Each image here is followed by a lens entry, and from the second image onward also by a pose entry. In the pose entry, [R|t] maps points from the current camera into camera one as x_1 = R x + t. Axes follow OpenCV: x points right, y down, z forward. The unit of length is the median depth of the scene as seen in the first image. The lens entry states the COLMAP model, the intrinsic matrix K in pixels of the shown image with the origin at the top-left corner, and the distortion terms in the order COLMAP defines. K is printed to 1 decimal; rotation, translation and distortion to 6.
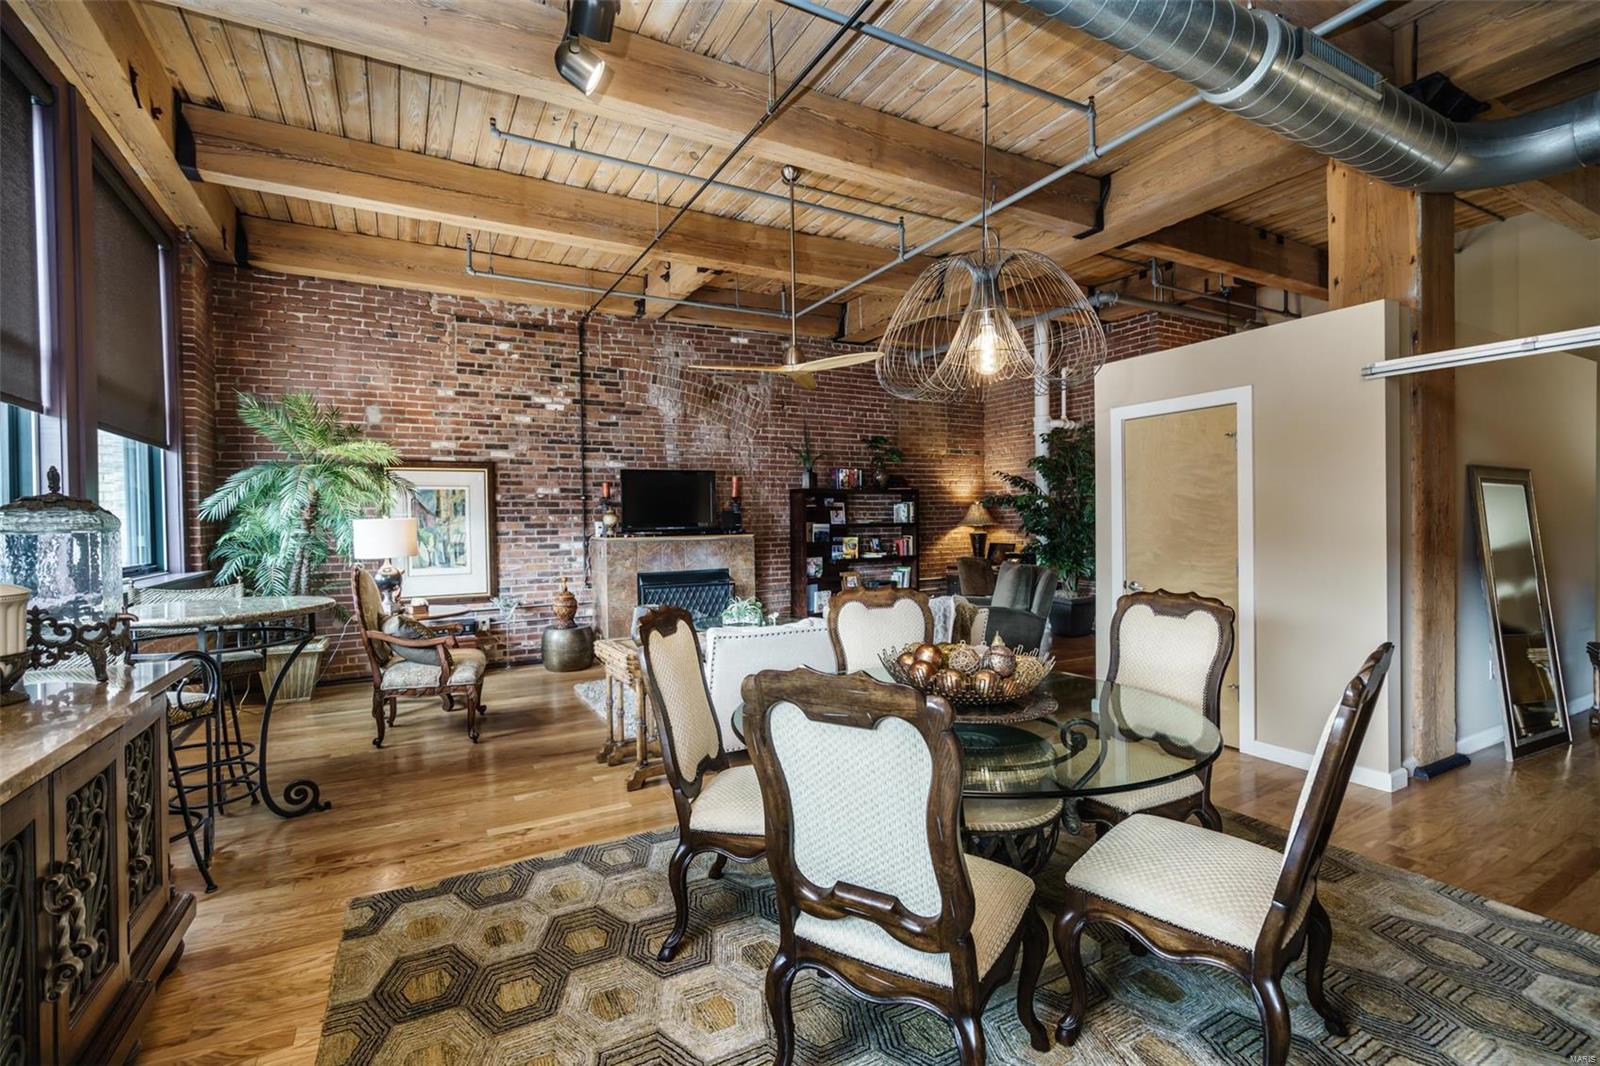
lens RADIAL K [[716.7, 0, 794.7], [0, 716.7, 527.4], [0, 0, 1]] dist [-0.005499, 0.002751]
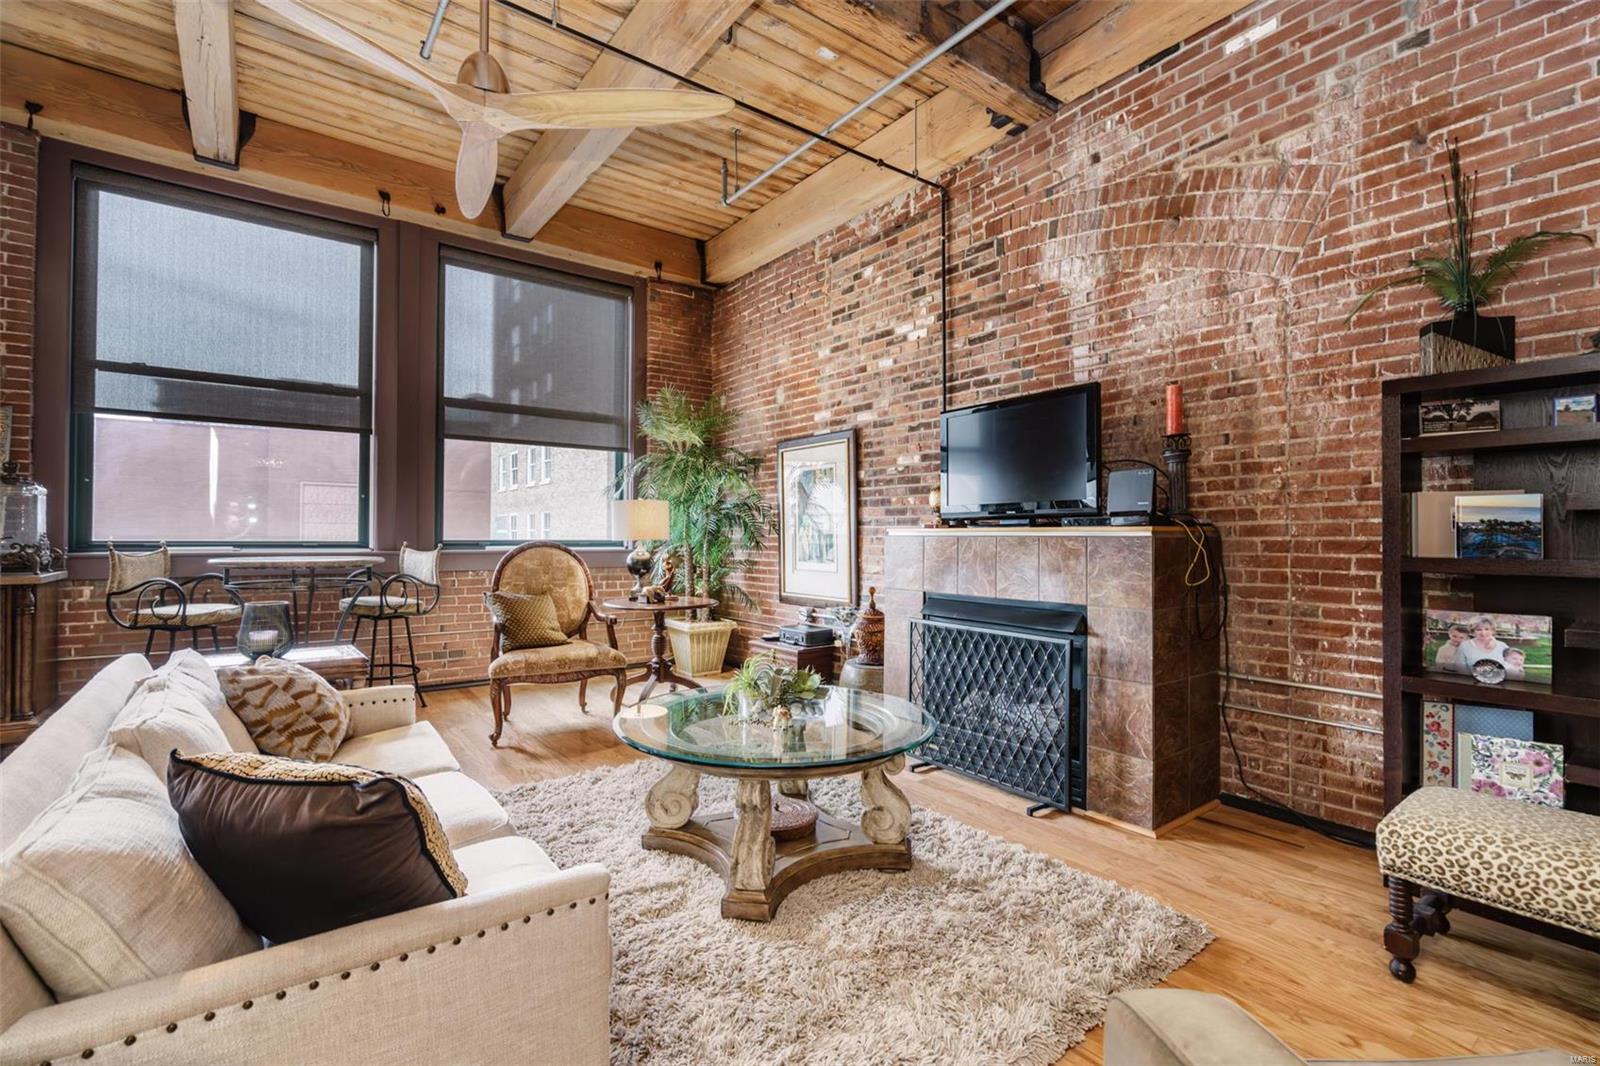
lens RADIAL K [[716.7, 0, 801.2], [0, 716.7, 529.9], [0, 0, 1]] dist [-0.005499, 0.002751]
pose [[0.147107, 0.004626, -0.989110, 0.315600], [-0.020340, 0.999792, 0.001651, 0.016071], [0.988911, 0.019876, 0.147171, 0.804321]]
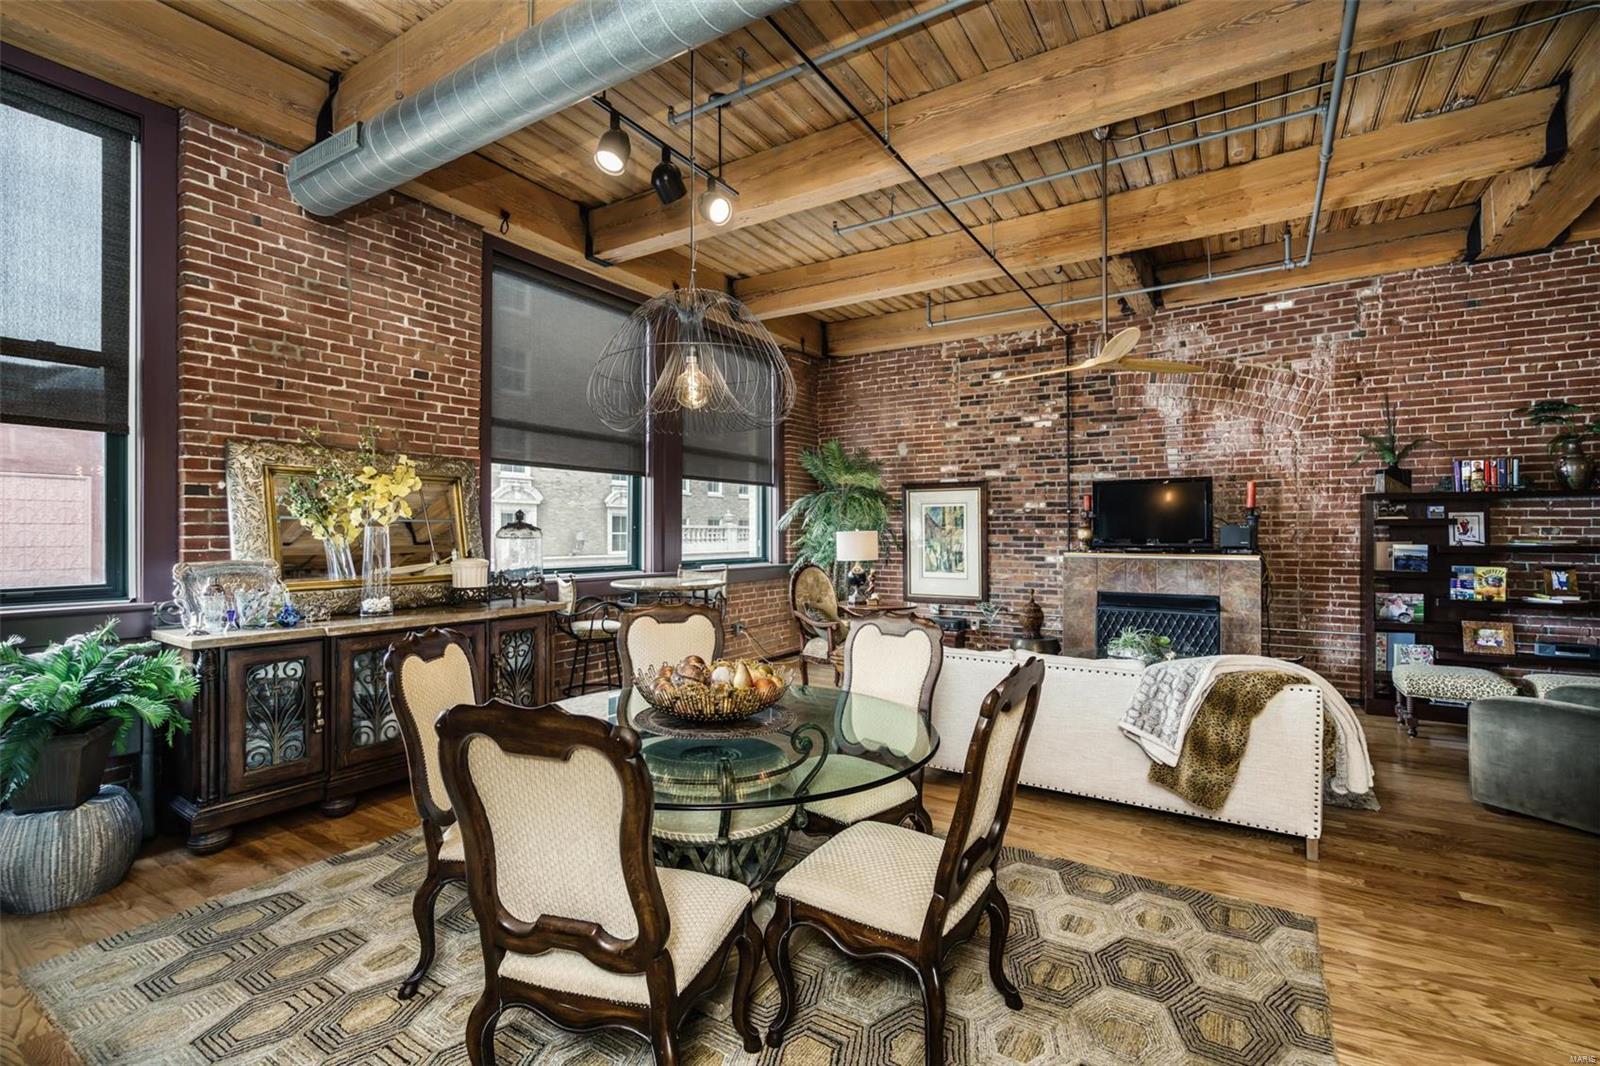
lens RADIAL K [[716.7, 0, 798.8], [0, 716.7, 530.0], [0, 0, 1]] dist [-0.005499, 0.002751]
pose [[0.483092, 0.010359, -0.875508, 0.404740], [-0.018818, 0.999822, 0.001447, -0.010146], [0.875367, 0.015777, 0.483201, 0.196875]]
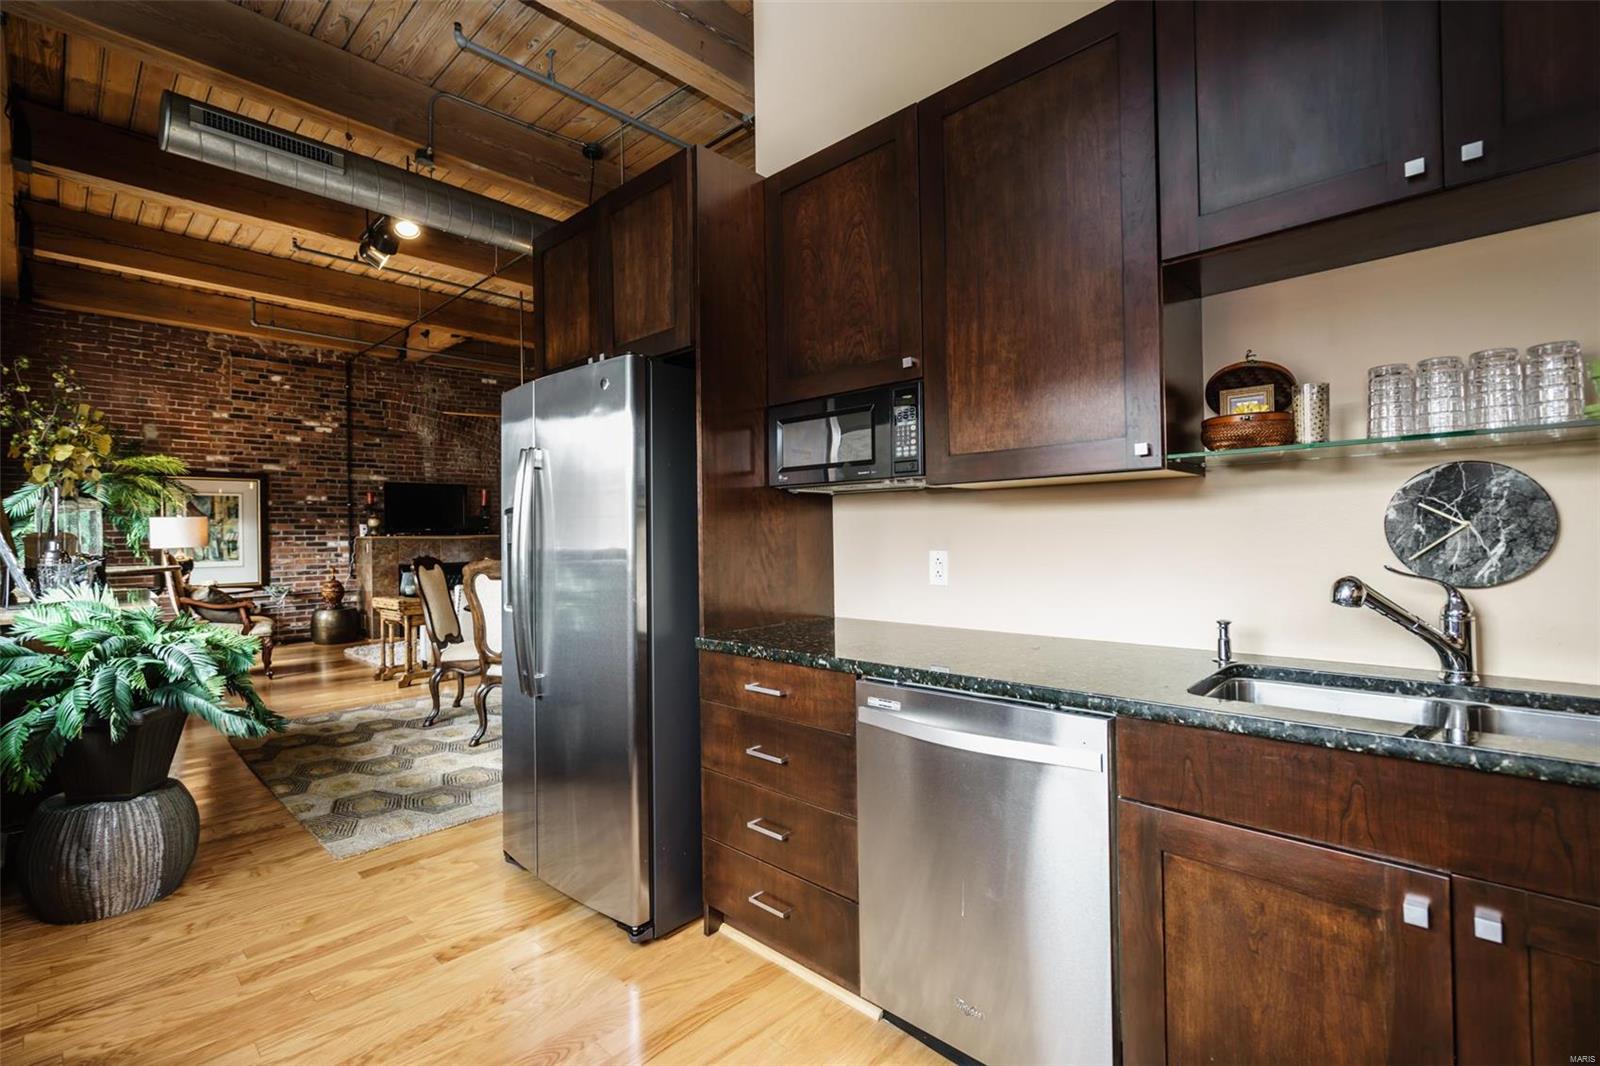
lens RADIAL K [[716.7, 0, 798.0], [0, 716.7, 529.6], [0, 0, 1]] dist [-0.005499, 0.002751]
pose [[0.952822, 0.000901, 0.303527, 0.065400], [0.005658, 0.999769, -0.020730, 0.031757], [-0.303476, 0.021470, 0.952597, -0.402740]]
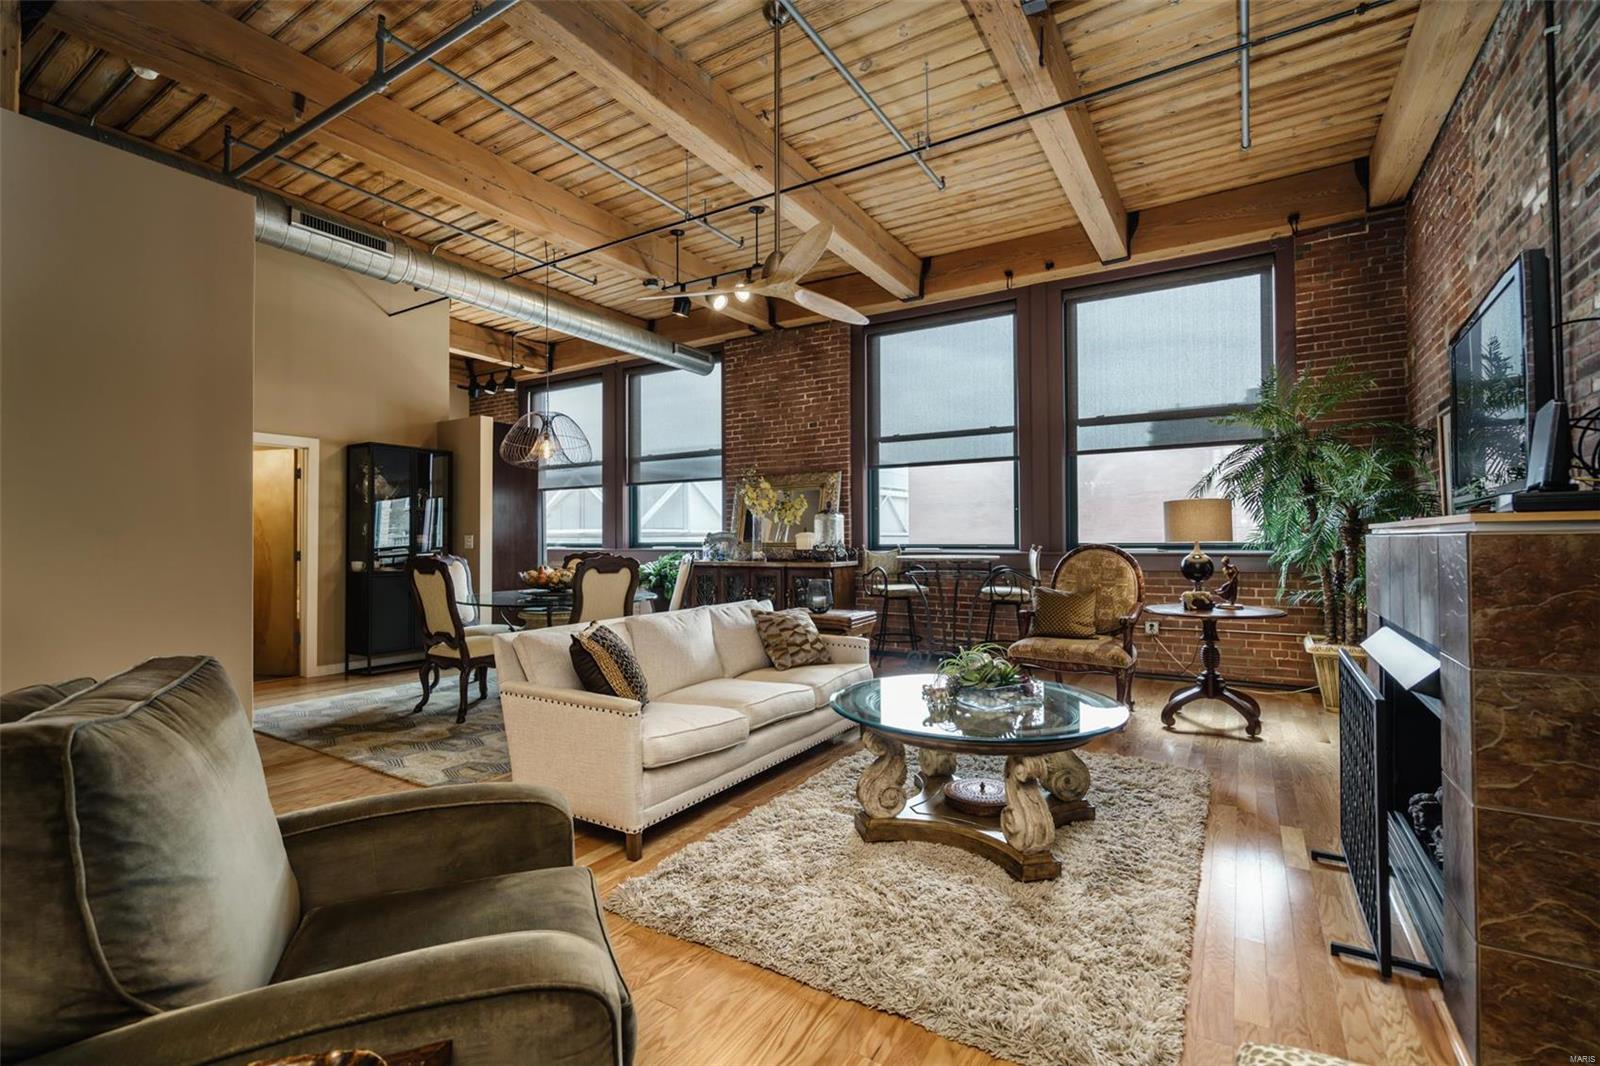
lens RADIAL K [[716.7, 0, 795.9], [0, 716.7, 530.7], [0, 0, 1]] dist [-0.005499, 0.002751]
pose [[-0.870535, 0.011714, -0.491968, 0.236943], [0.010159, 0.999931, 0.005833, 0.012061], [0.492002, 0.000080, -0.870594, 1.153458]]
